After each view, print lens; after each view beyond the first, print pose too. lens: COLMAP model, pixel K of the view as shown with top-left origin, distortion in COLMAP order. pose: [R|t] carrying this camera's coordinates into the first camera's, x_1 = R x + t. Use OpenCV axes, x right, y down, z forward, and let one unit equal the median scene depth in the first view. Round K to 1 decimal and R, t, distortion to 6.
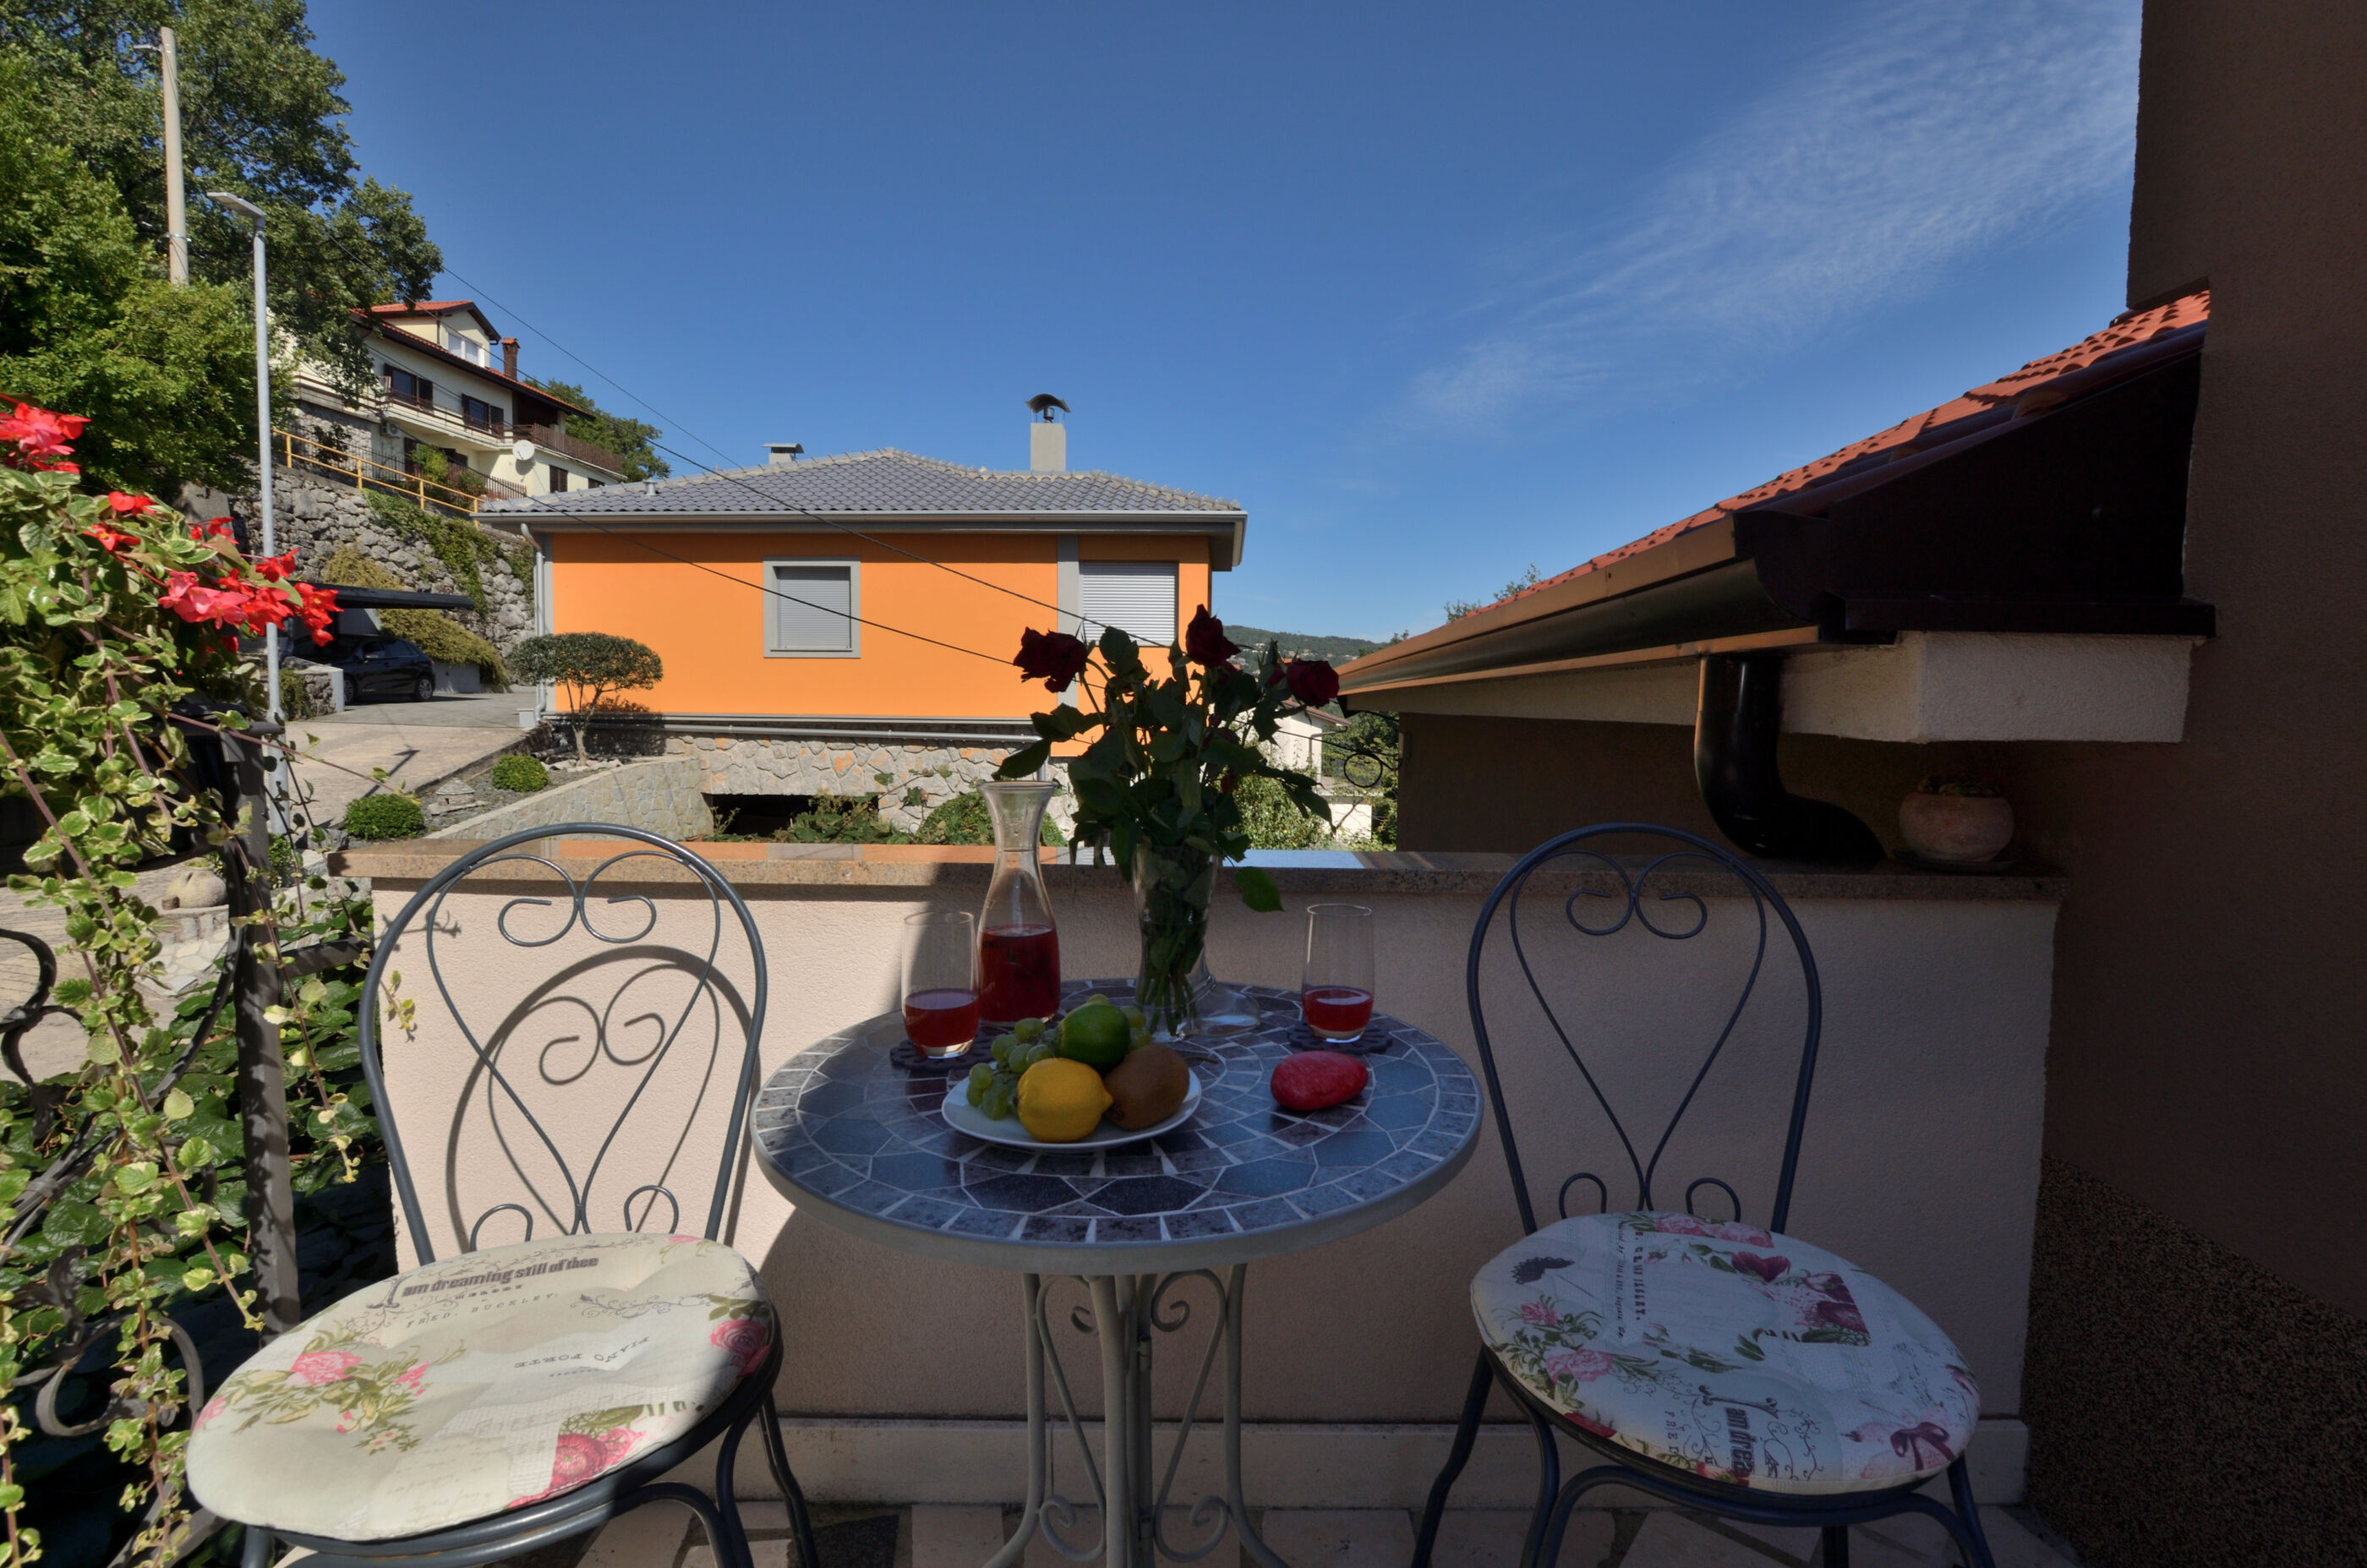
lens RADIAL K [[1041.9, 0, 1197.1], [0, 1041.9, 785.7], [0, 0, 1]] dist [-0.035205, 0.006569]
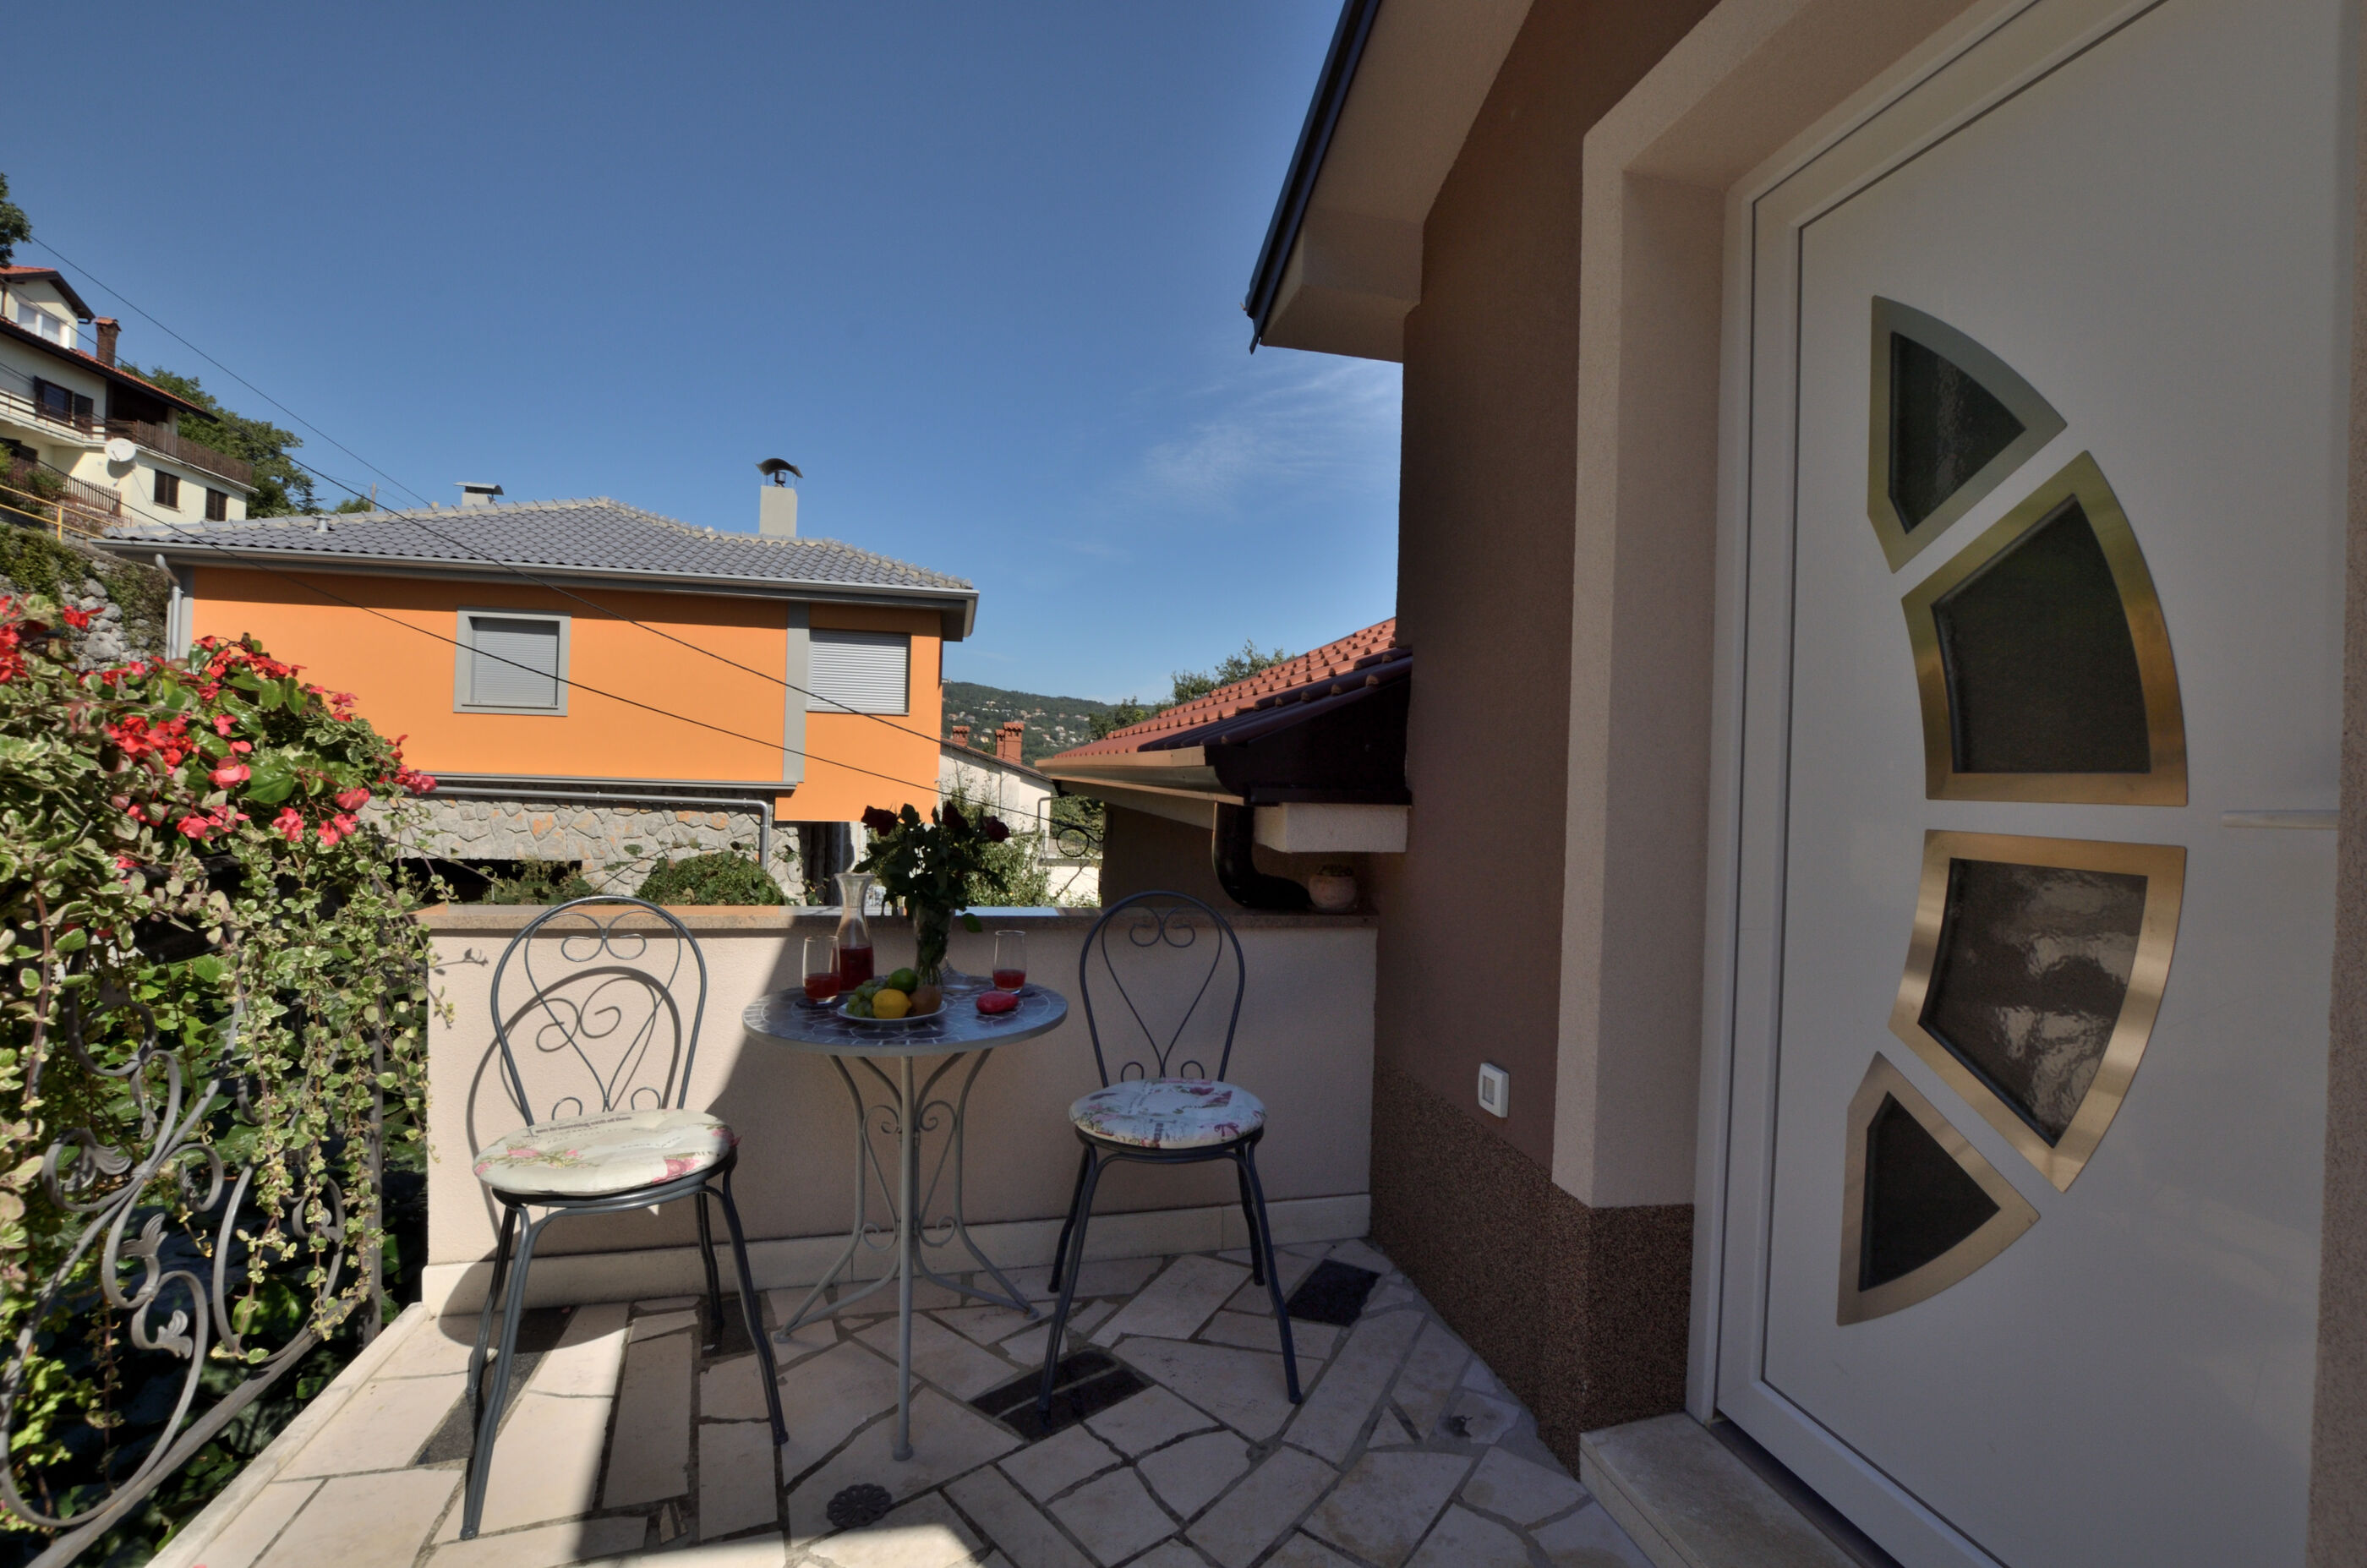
lens RADIAL K [[1041.9, 0, 1197.1], [0, 1041.9, 785.7], [0, 0, 1]] dist [-0.035205, 0.006569]
pose [[0.967030, 0.016847, 0.254104, -0.002313], [-0.001675, 0.998209, -0.059805, -0.003089], [-0.254656, 0.057408, 0.965326, -0.063954]]
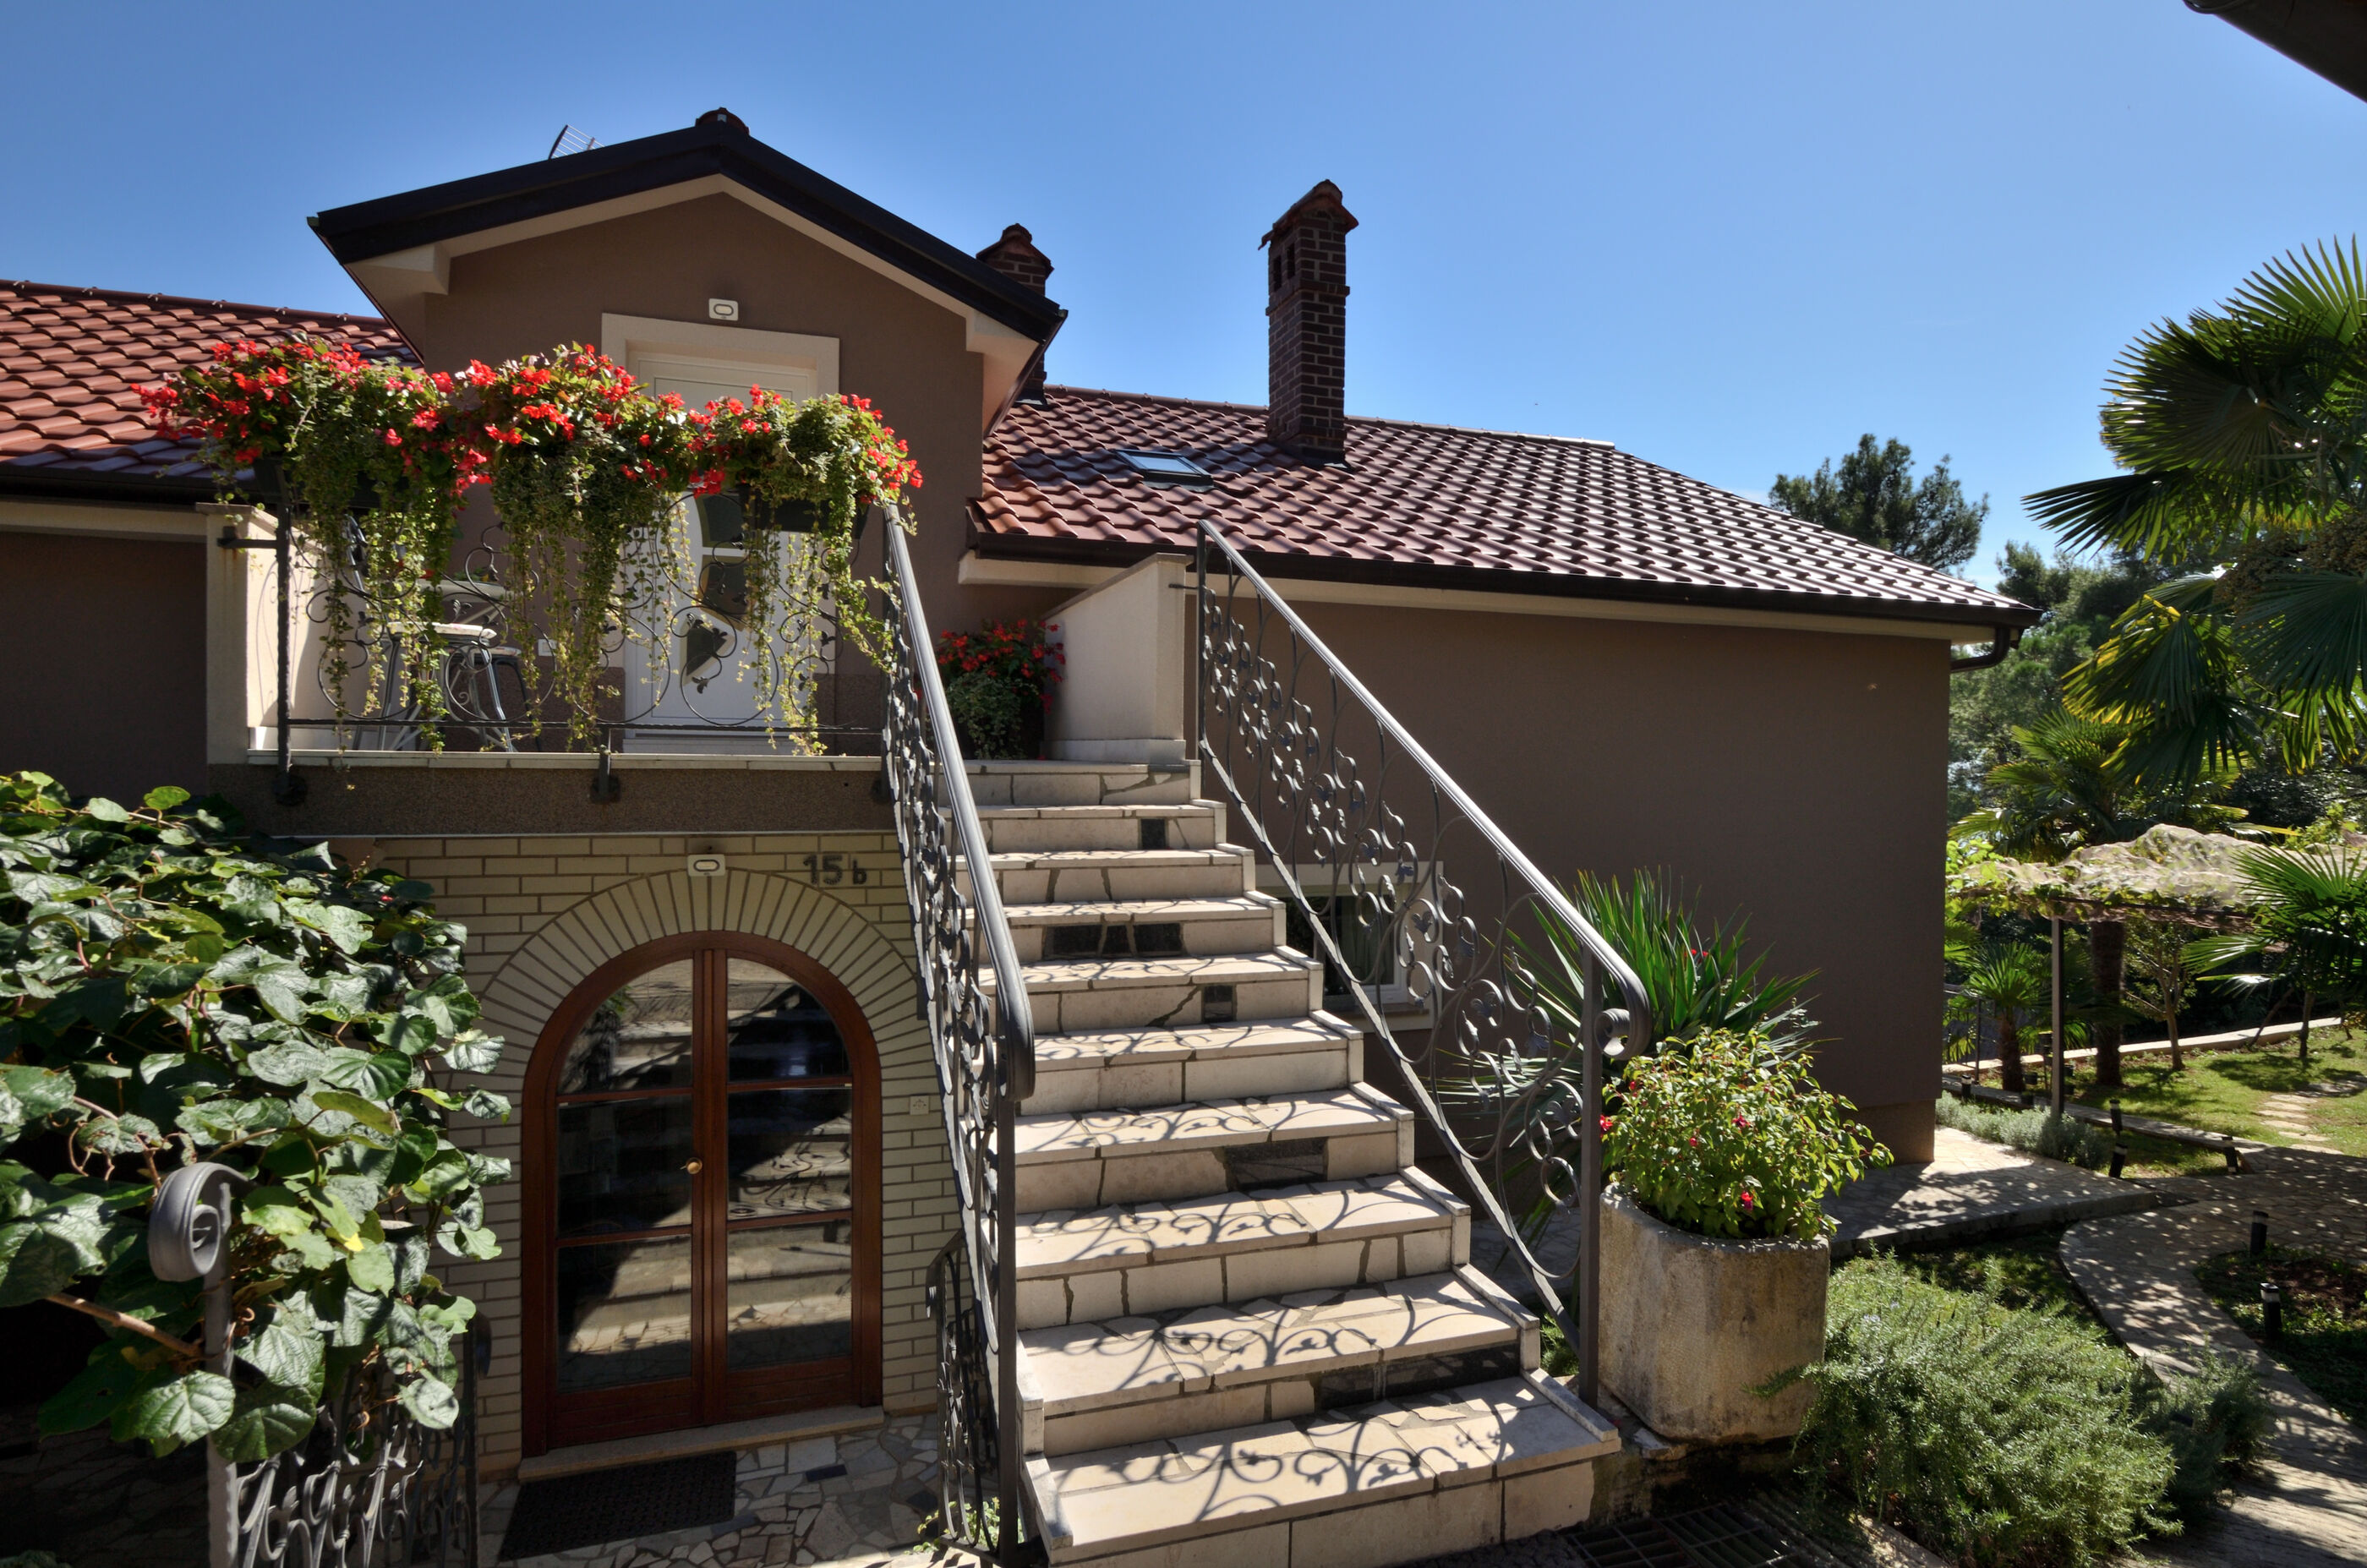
lens RADIAL K [[1258.3, 0, 1183.5], [0, 1258.3, 784.0], [0, 0, 1]] dist [-0.021230, 0.002255]
pose [[-0.335907, -0.015580, 0.941766, -0.315846], [0.061309, 0.997381, 0.038368, 0.055008], [-0.939898, 0.070626, -0.334073, -0.012217]]
